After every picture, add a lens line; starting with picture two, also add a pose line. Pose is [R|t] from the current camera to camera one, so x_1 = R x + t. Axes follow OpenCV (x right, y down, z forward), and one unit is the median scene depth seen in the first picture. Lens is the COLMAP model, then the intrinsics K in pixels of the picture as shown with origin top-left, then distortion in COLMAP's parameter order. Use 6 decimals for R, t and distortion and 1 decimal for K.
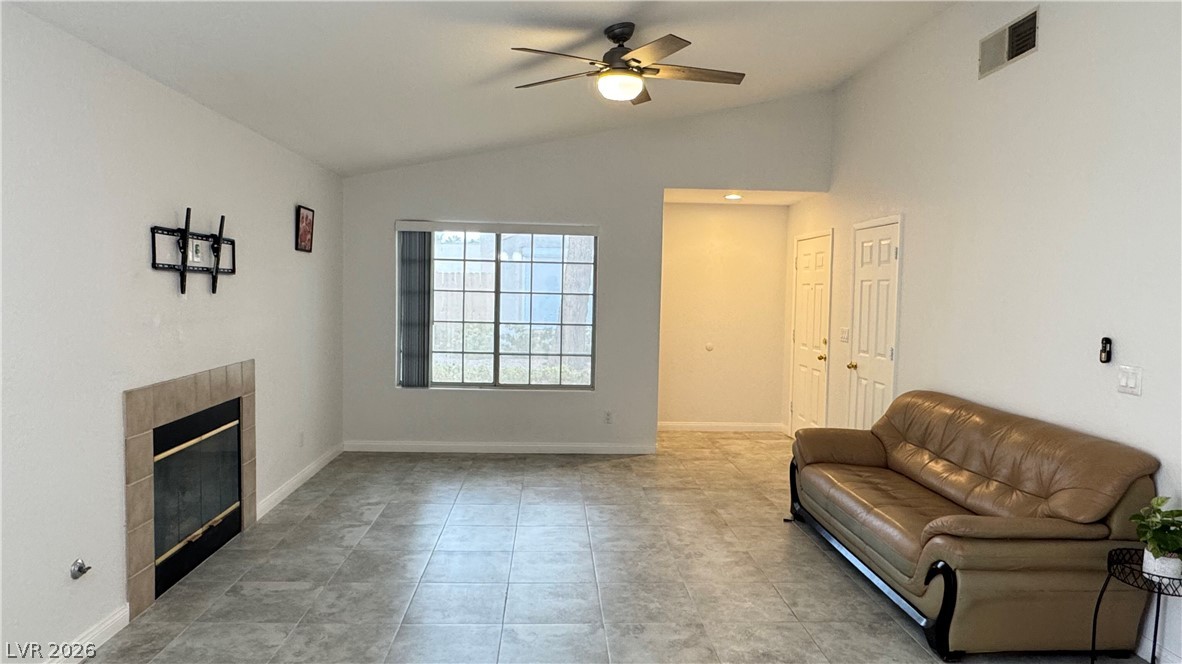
lens RADIAL K [[734.1, 0, 589.8], [0, 734.1, 330.9], [0, 0, 1]] dist [-0.006169, 0.002181]
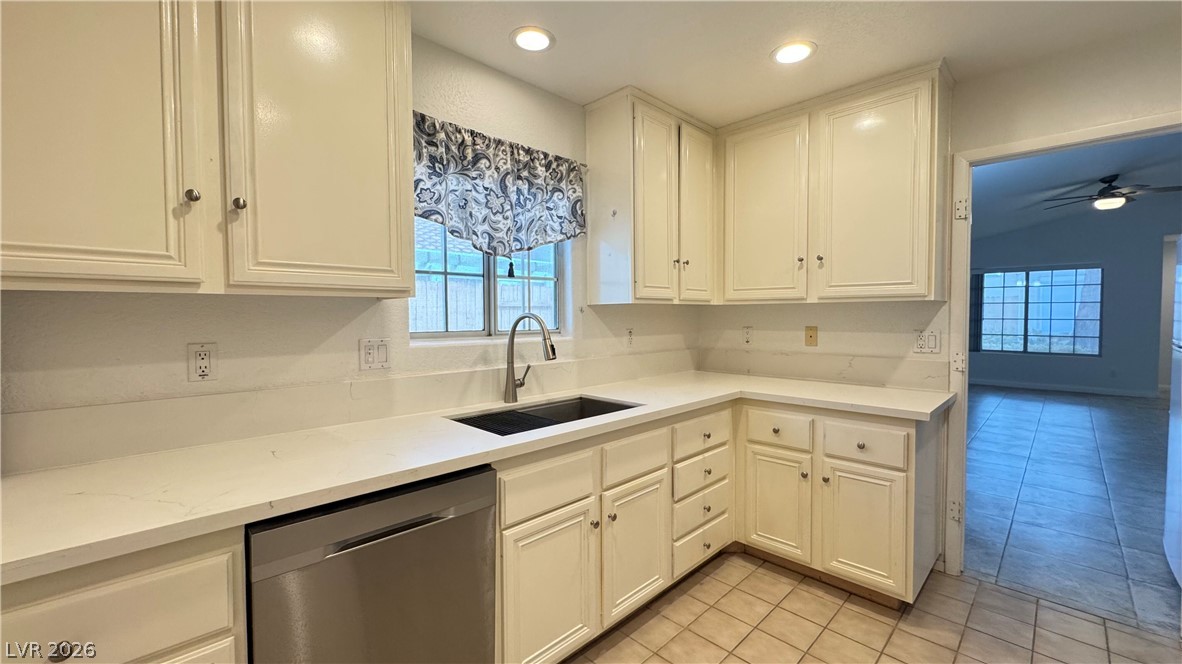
lens RADIAL K [[474.2, 0, 595.8], [0, 474.2, 328.1], [0, 0, 1]] dist [-0.004088, 0.001079]
pose [[0.669601, -0.000873, -0.742720, 0.054700], [-0.023674, 0.999466, -0.022519, 0.100839], [0.742343, 0.032662, 0.669223, -0.975012]]
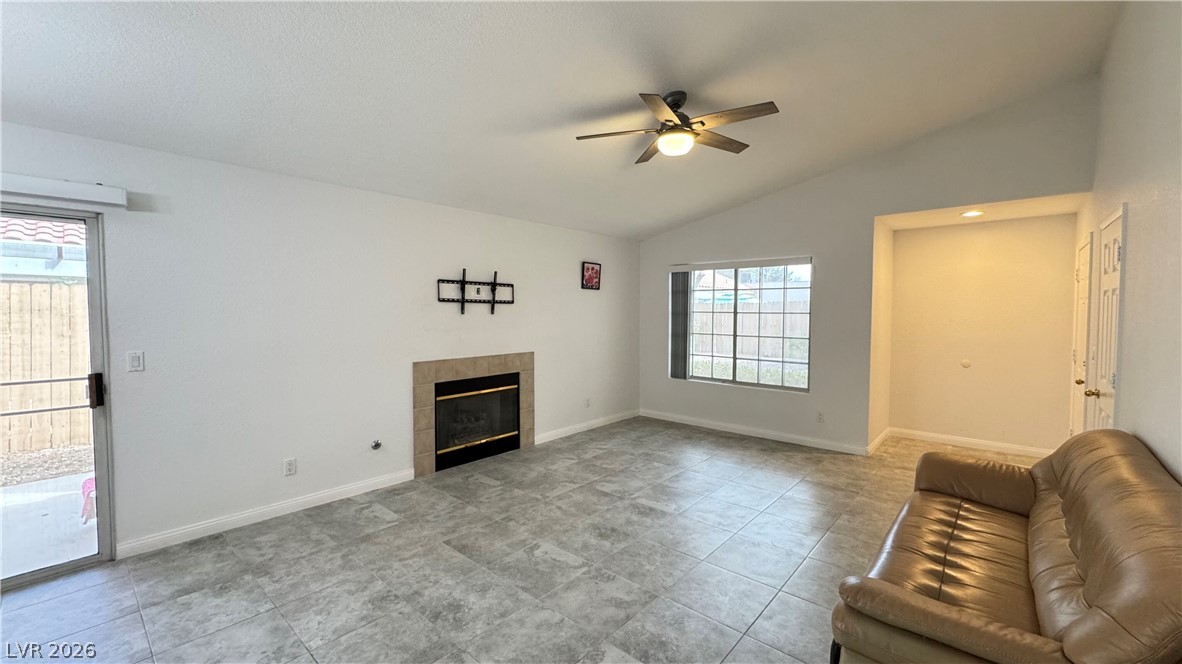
lens RADIAL K [[474.2, 0, 591.5], [0, 474.2, 330.4], [0, 0, 1]] dist [-0.004088, 0.001079]
pose [[0.714913, 0.010207, -0.699139, 0.453872], [-0.028191, 0.999501, -0.014234, -0.000307], [0.698645, 0.029885, 0.714844, 0.298323]]
